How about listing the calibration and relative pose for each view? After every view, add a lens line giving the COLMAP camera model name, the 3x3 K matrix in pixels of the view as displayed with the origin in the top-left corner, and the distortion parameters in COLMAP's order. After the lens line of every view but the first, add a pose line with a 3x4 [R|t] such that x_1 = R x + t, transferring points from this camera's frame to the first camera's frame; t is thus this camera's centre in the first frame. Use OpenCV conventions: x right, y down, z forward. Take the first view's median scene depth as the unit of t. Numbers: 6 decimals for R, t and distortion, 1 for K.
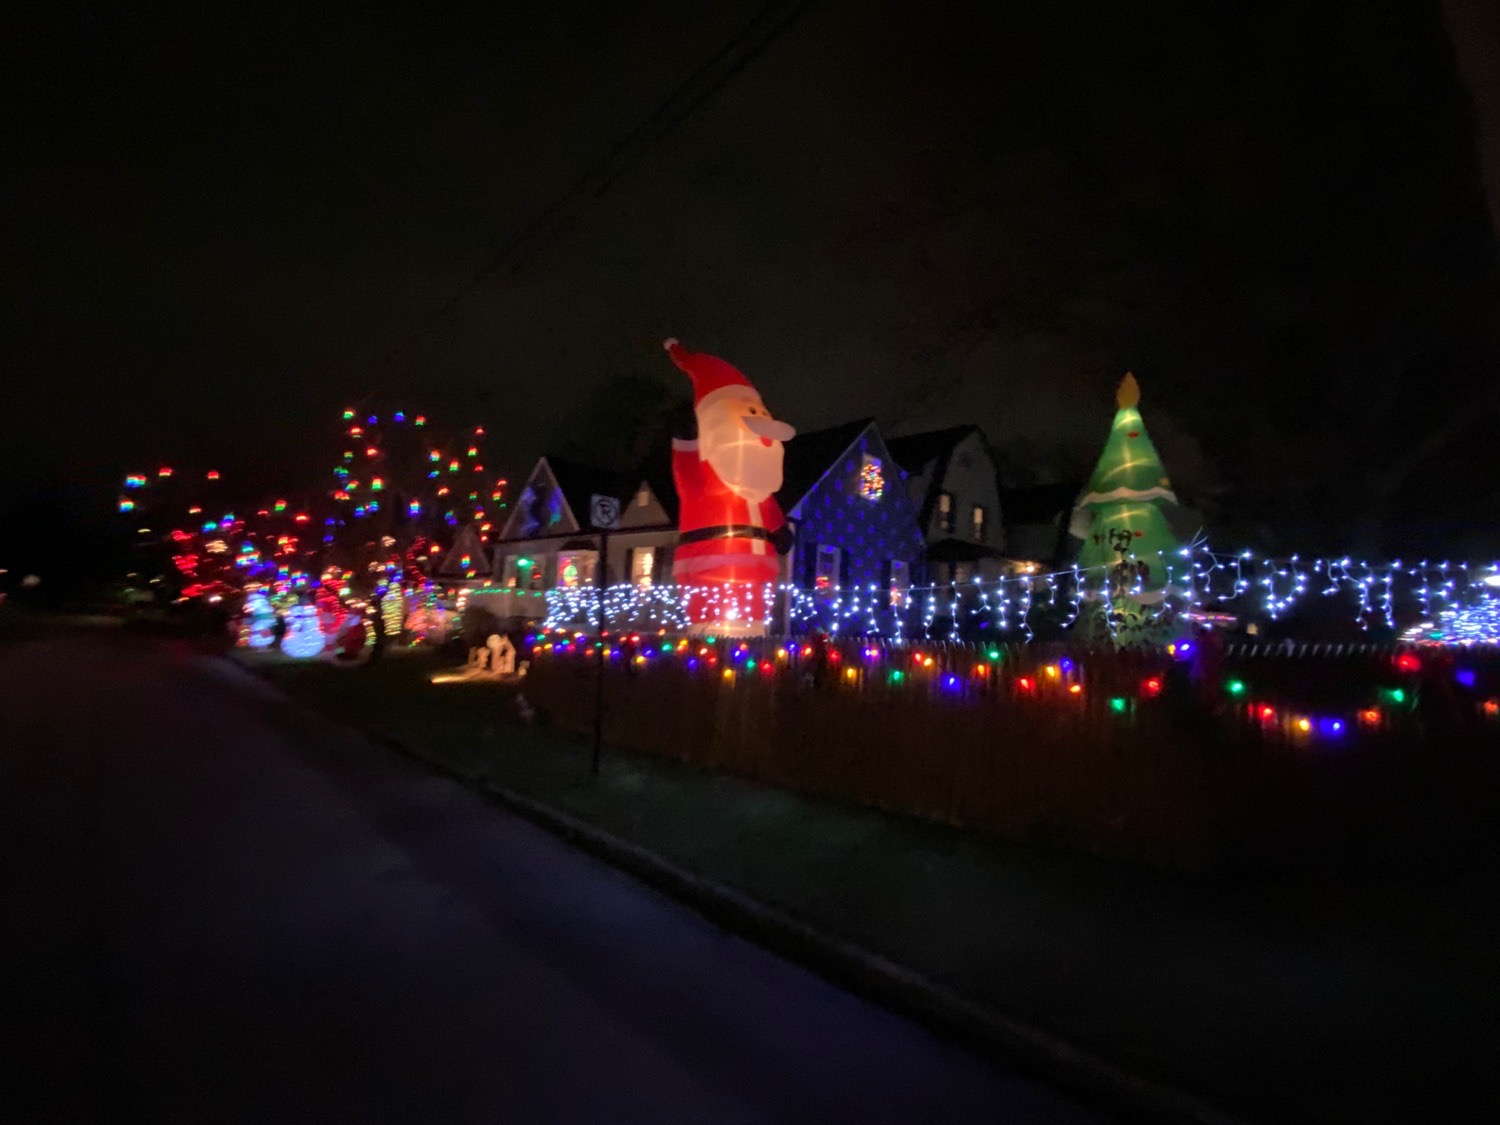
lens RADIAL K [[639.9, 0, 750.0], [0, 639.9, 562.5], [0, 0, 1]] dist [0.020268, -0.000069]
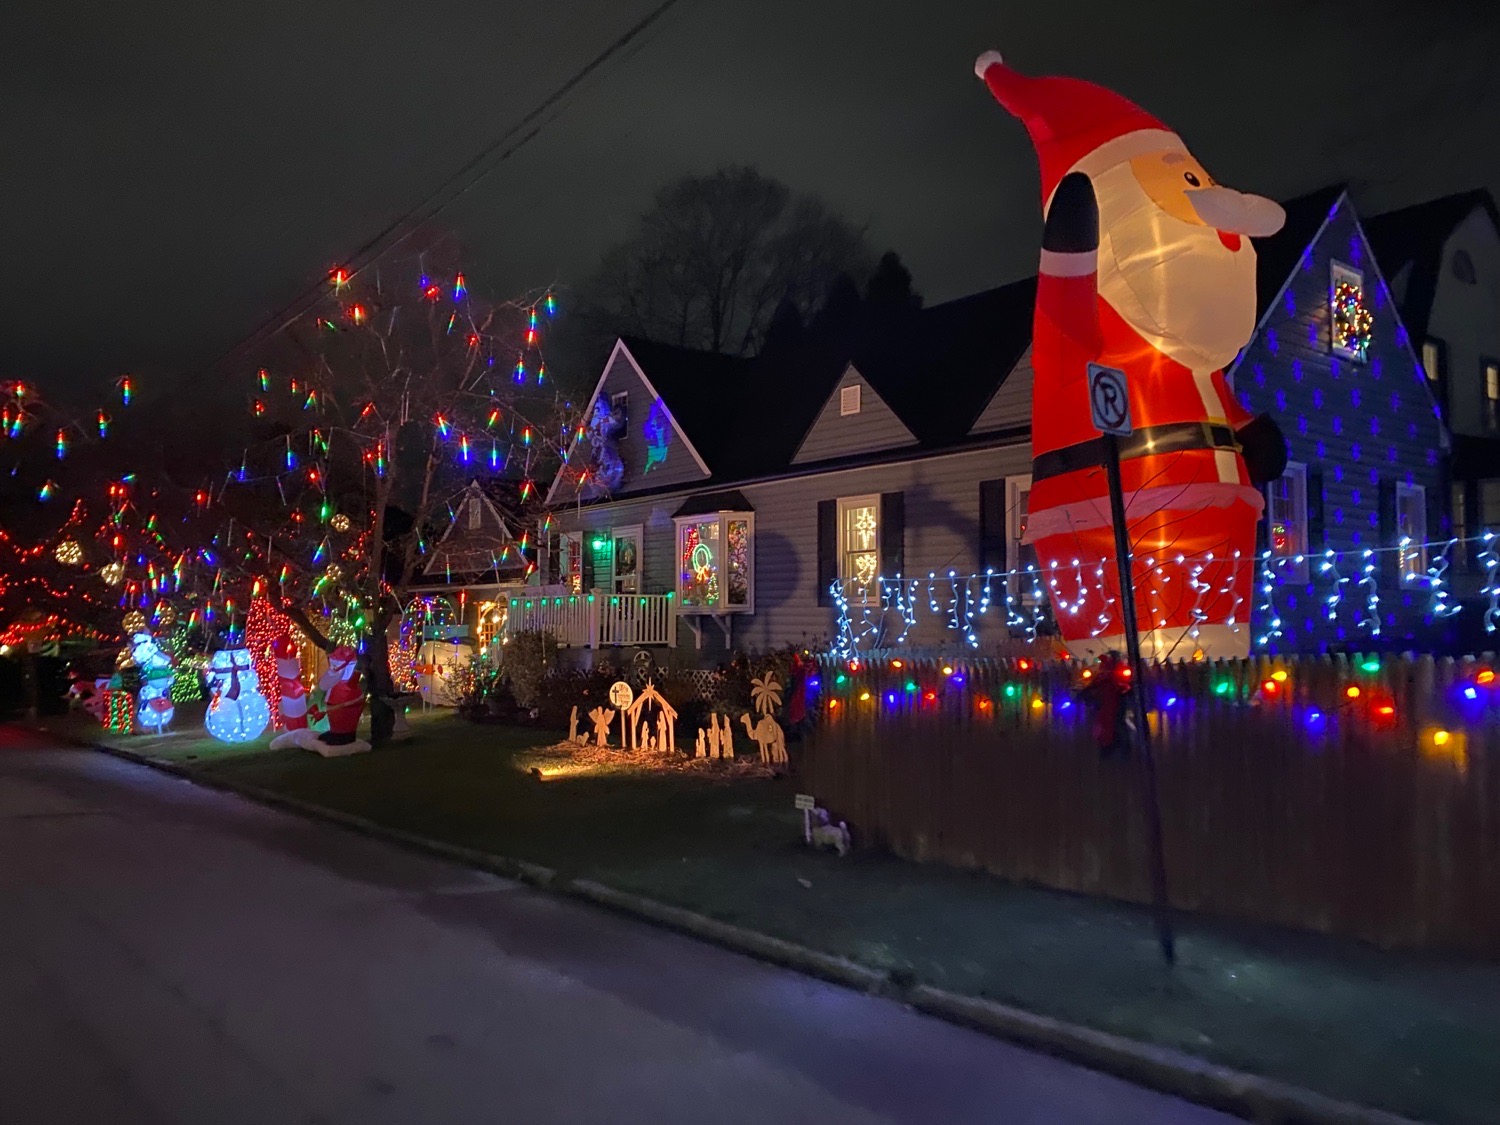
lens RADIAL K [[1193.2, 0, 750.0], [0, 1193.2, 562.5], [0, 0, 1]] dist [0.134566, -0.242308]
pose [[0.989226, -0.068060, -0.129612, -0.170598], [0.071829, 0.997113, 0.024618, -0.001139], [0.127562, -0.033663, 0.991259, 0.050102]]
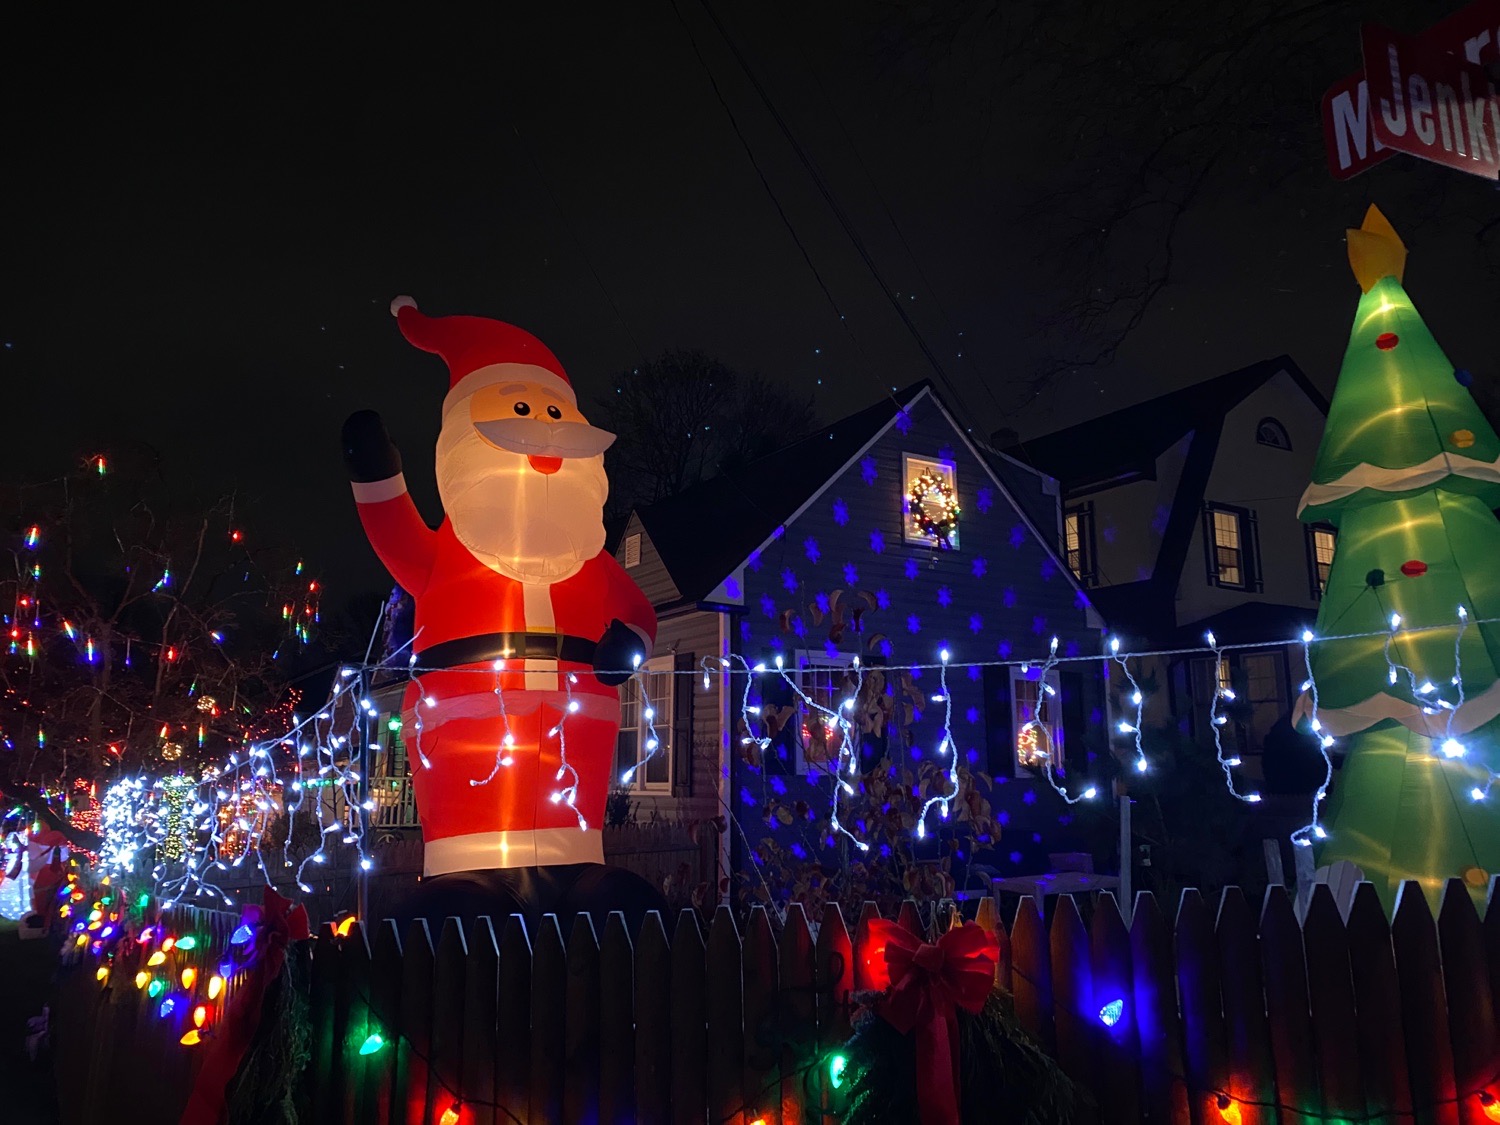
lens RADIAL K [[1193.2, 0, 750.0], [0, 1193.2, 562.5], [0, 0, 1]] dist [0.134566, -0.242308]
pose [[0.969292, -0.106726, -0.221545, 0.296448], [0.083359, 0.990172, -0.112294, 0.005759], [0.231353, 0.090378, 0.968663, 0.097906]]
